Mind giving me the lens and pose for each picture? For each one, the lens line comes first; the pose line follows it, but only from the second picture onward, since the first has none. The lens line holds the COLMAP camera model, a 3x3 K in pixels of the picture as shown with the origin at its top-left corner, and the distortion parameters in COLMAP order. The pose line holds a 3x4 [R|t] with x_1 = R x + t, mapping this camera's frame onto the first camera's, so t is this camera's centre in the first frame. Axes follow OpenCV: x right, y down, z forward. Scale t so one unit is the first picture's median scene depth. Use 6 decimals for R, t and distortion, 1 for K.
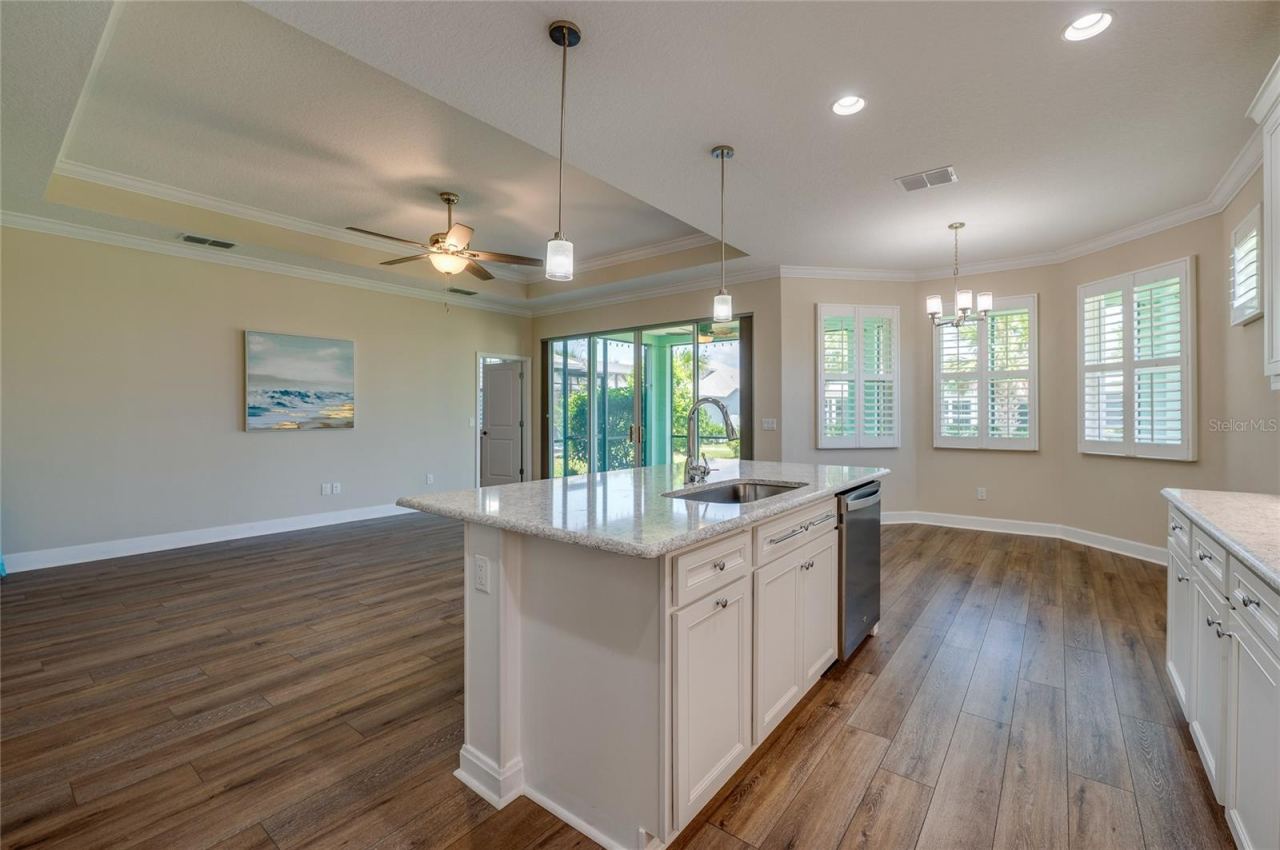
lens RADIAL K [[552.0, 0, 631.6], [0, 552.0, 417.4], [0, 0, 1]] dist [-0.010246, -0.000921]
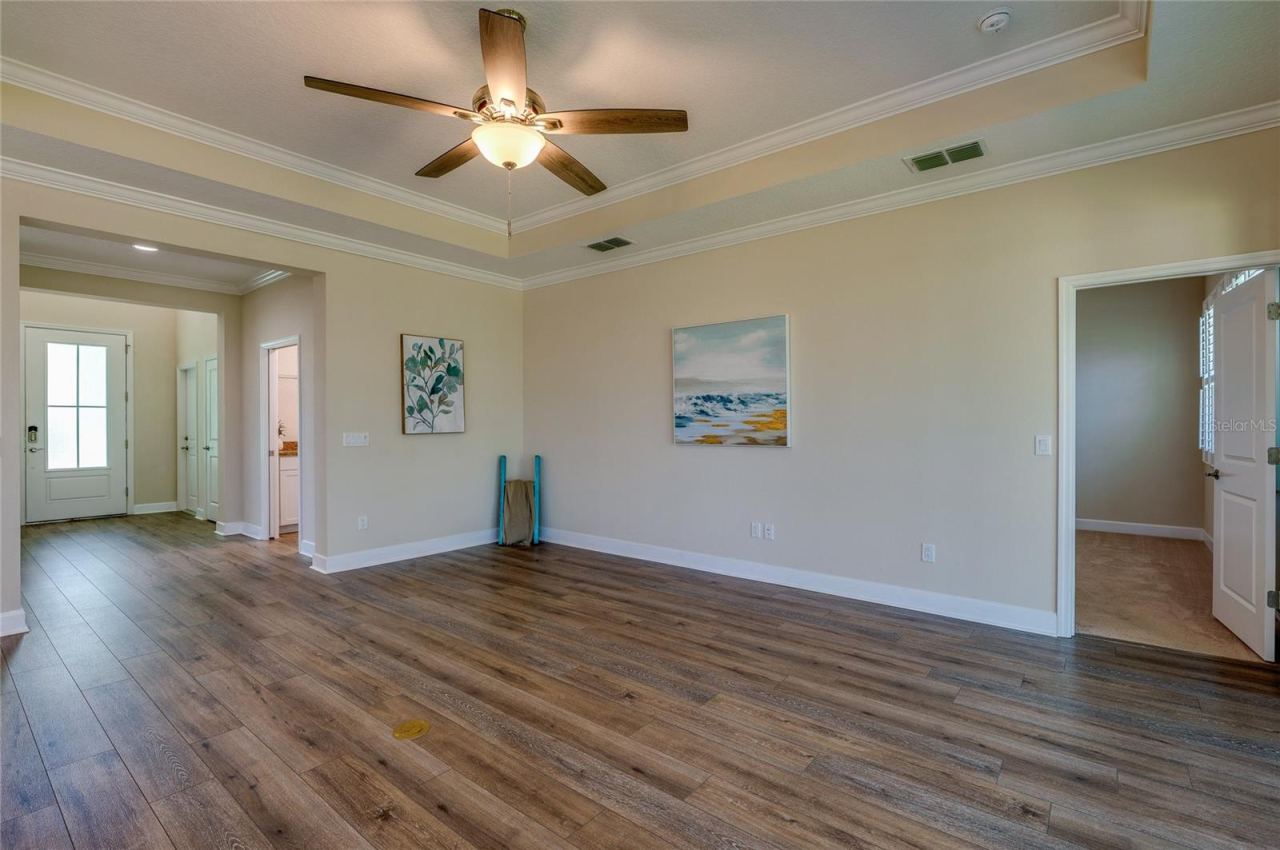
lens RADIAL K [[552.0, 0, 672.7], [0, 552.0, 428.1], [0, 0, 1]] dist [-0.010246, -0.000921]
pose [[0.041075, 0.011941, -0.999085, 0.261451], [-0.008598, 0.999896, 0.011597, -0.015485], [0.999119, 0.008113, 0.041174, 1.421290]]
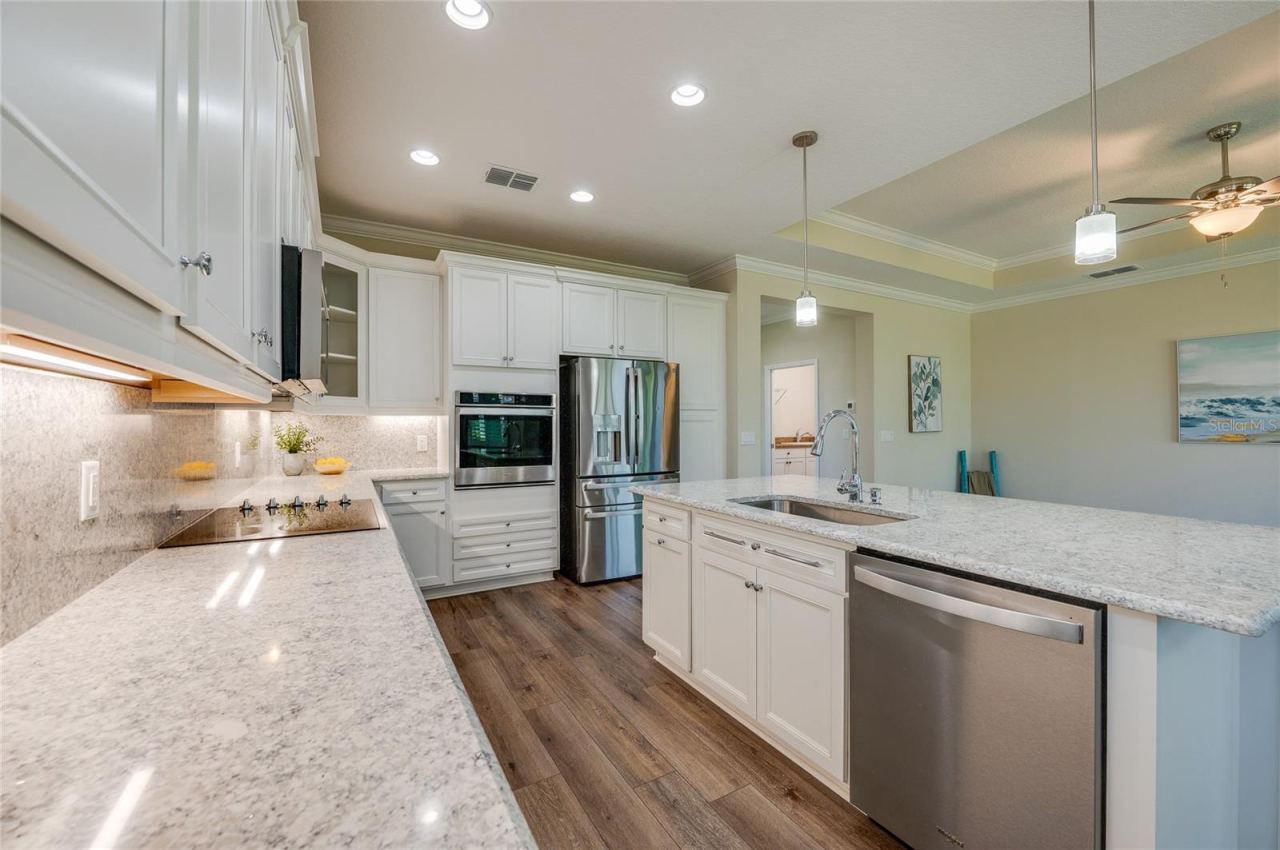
lens RADIAL K [[513.4, 0, 682.2], [0, 513.4, 420.2], [0, 0, 1]] dist [-0.018002, 0.000252]
pose [[-0.323167, -0.003421, -0.946336, 0.664491], [-0.005978, 0.999981, -0.001574, -0.010752], [0.946323, 0.005148, -0.323181, 0.644131]]
